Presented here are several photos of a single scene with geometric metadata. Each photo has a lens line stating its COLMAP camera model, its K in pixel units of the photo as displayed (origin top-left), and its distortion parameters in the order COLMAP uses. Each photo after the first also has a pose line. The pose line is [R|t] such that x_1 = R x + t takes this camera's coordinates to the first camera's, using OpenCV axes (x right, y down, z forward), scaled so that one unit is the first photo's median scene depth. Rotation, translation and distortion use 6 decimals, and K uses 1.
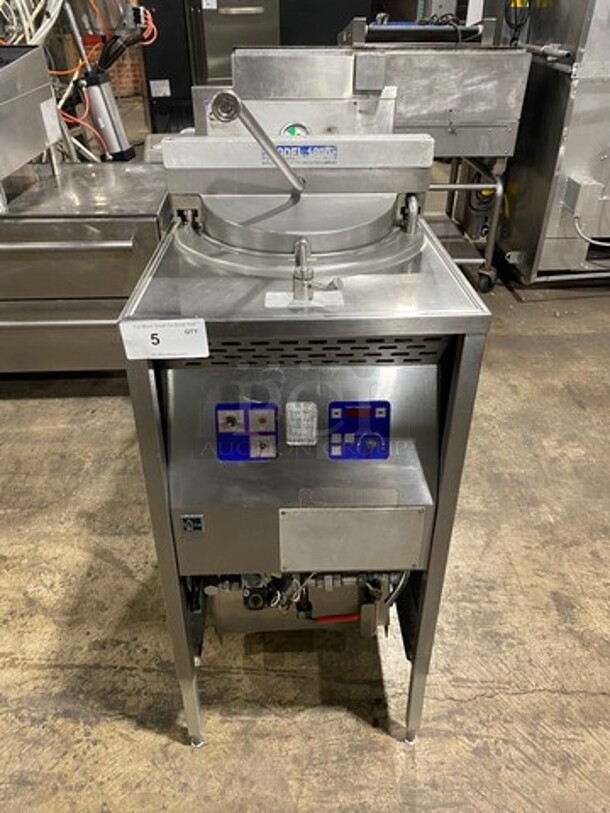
lens RADIAL K [[624.9, 0, 304.9], [0, 624.9, 407.8], [0, 0, 1]] dist [0.021045, -0.020667]
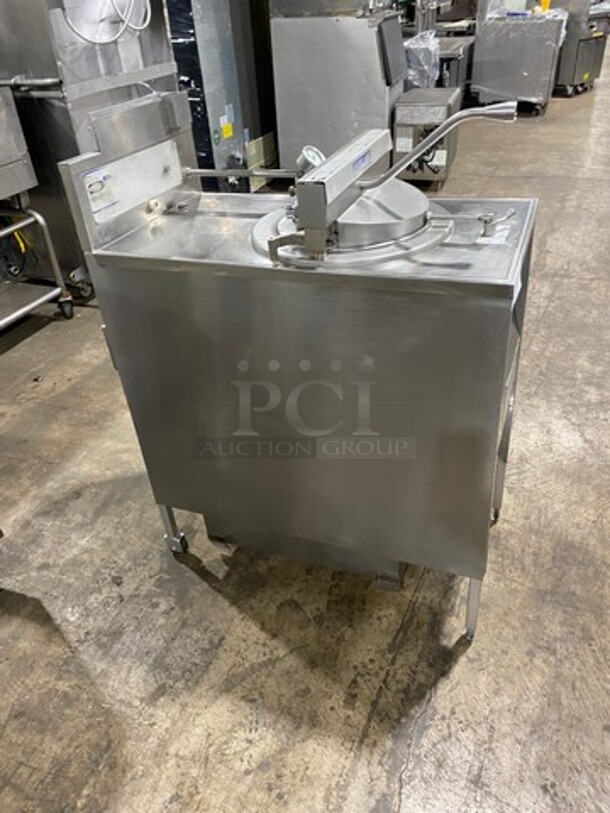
lens RADIAL K [[624.9, 0, 327.4], [0, 624.9, 402.2], [0, 0, 1]] dist [0.021045, -0.020667]
pose [[0.366460, -0.531773, 0.763495, -0.932200], [0.550123, 0.785620, 0.283137, -0.313650], [-0.750381, 0.316258, 0.580438, 0.345382]]
